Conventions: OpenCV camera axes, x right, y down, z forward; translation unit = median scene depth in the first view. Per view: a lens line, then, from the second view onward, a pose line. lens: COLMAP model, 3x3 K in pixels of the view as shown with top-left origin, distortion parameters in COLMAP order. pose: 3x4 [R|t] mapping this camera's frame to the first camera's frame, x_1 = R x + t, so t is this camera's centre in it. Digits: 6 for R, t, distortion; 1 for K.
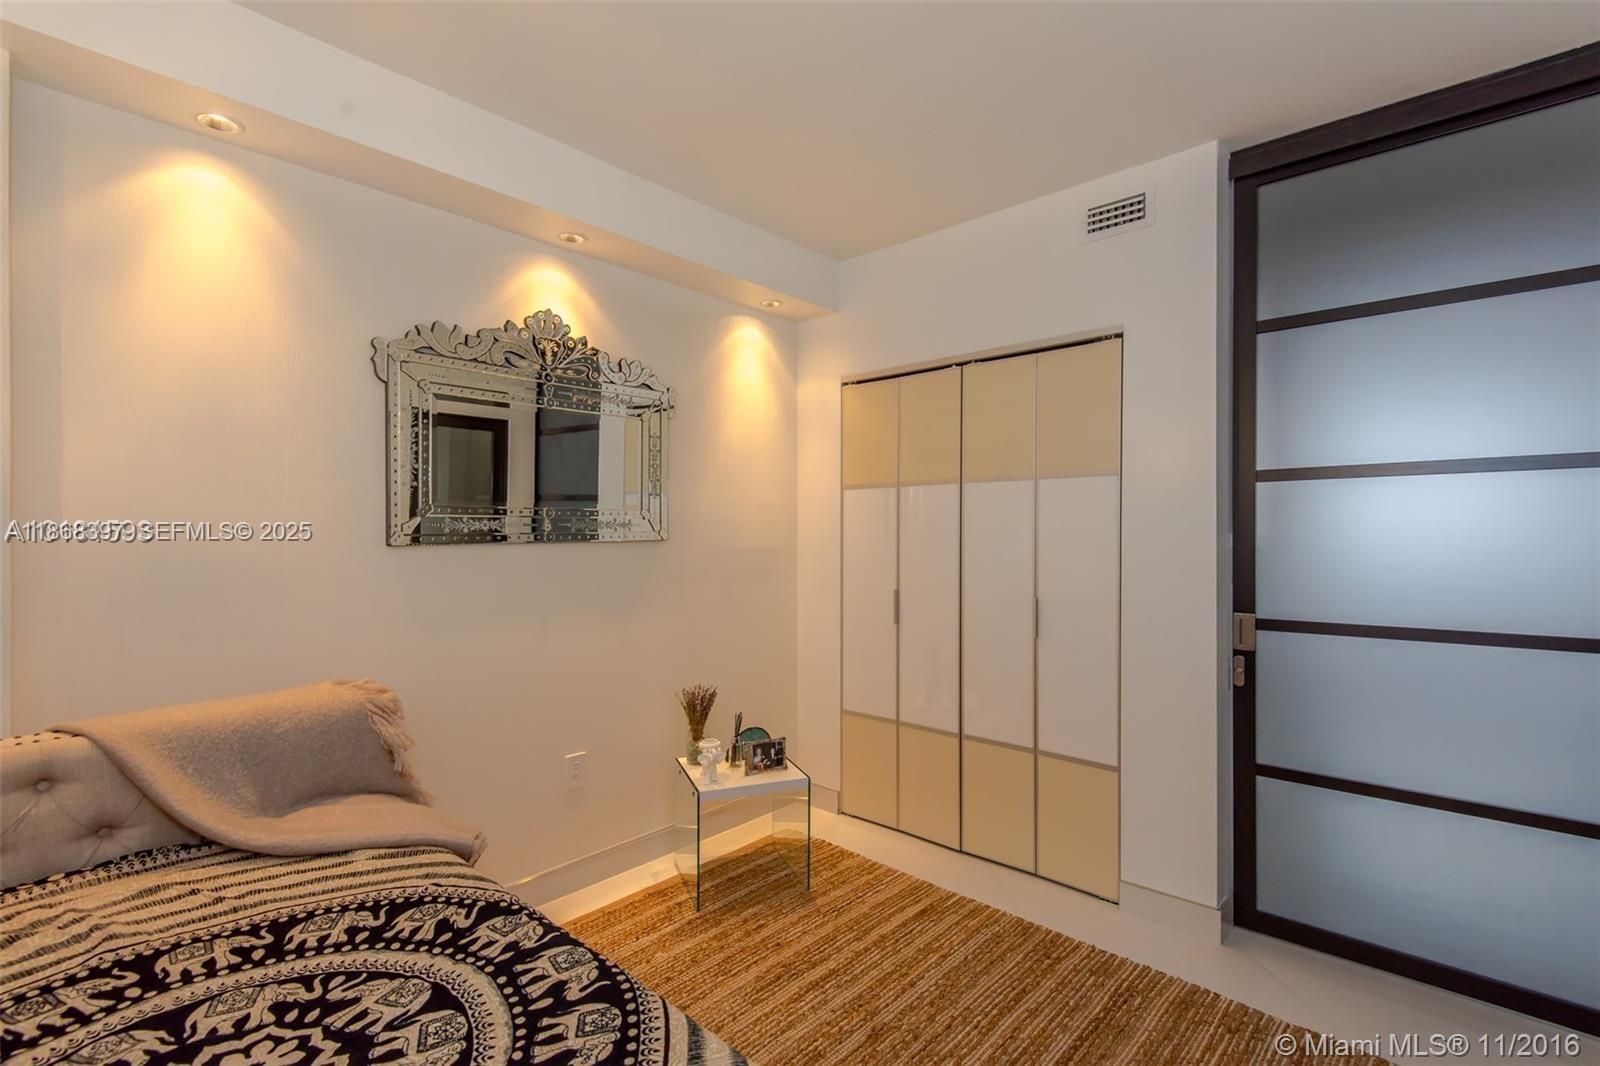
lens RADIAL K [[745.2, 0, 793.2], [0, 745.2, 526.0], [0, 0, 1]] dist [0.030413, -0.002834]
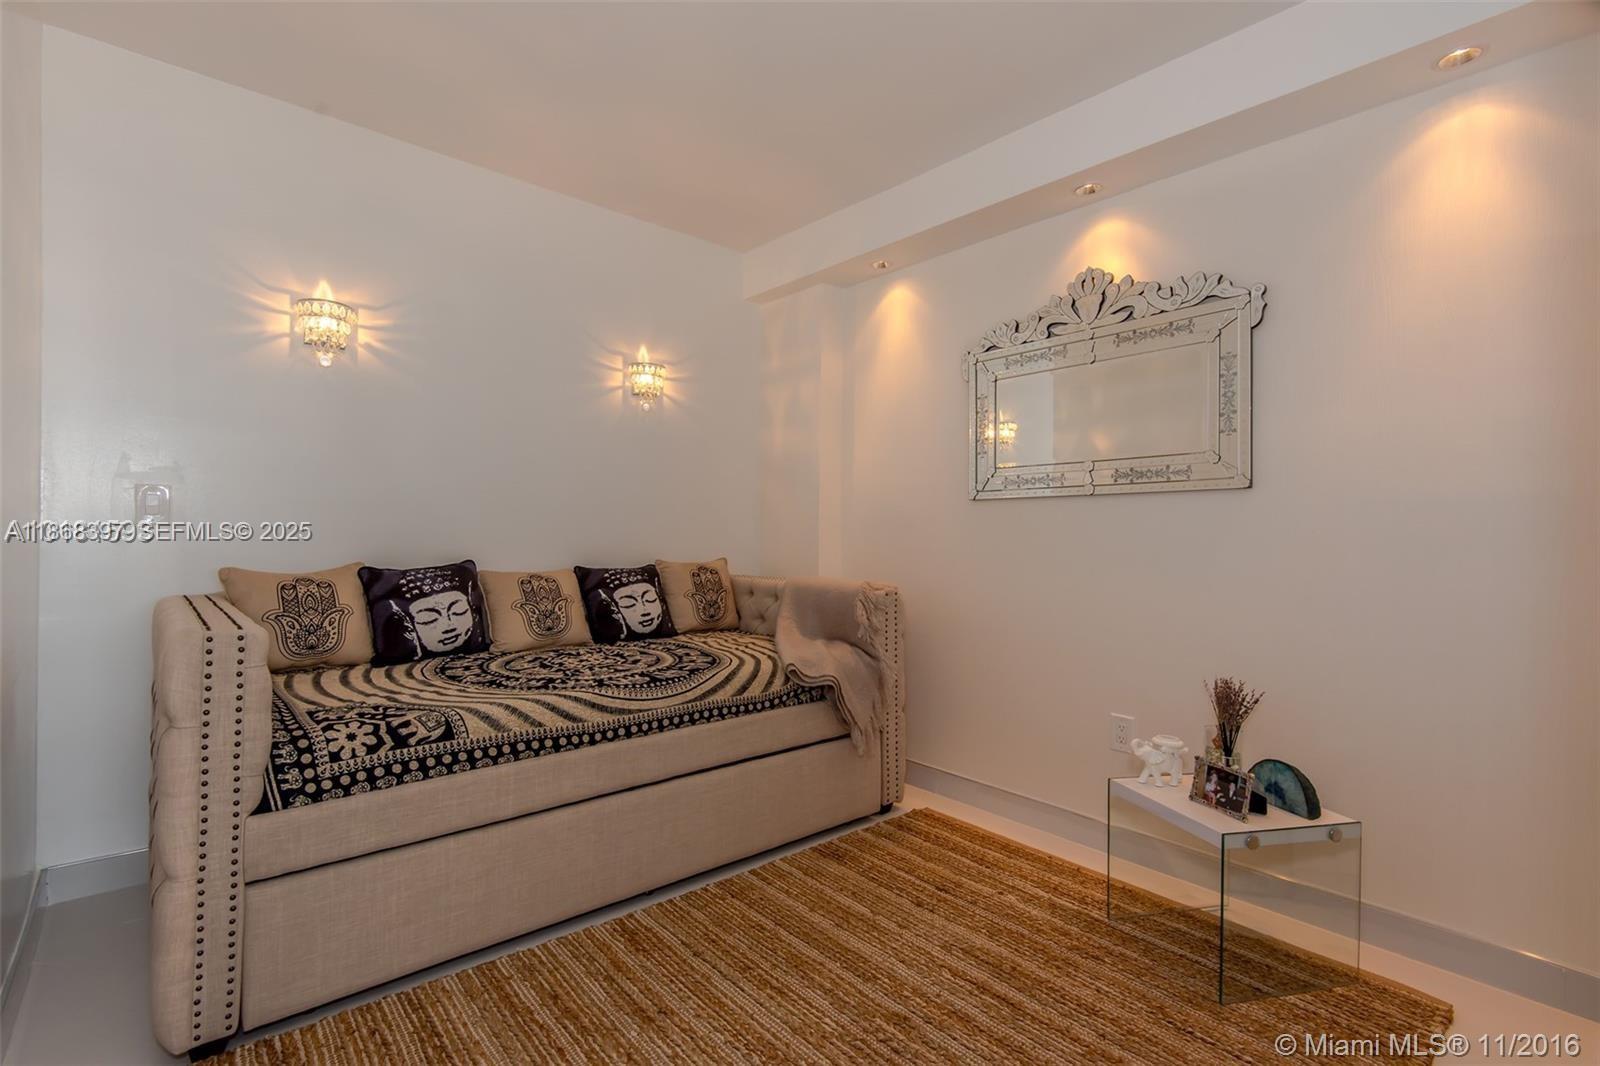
lens RADIAL K [[745.2, 0, 793.8], [0, 745.2, 535.2], [0, 0, 1]] dist [0.030413, -0.002834]
pose [[-0.108121, 0.002066, -0.994136, 0.767460], [-0.003604, 0.999990, 0.002470, 0.079084], [0.994131, 0.003850, -0.108112, 0.743122]]
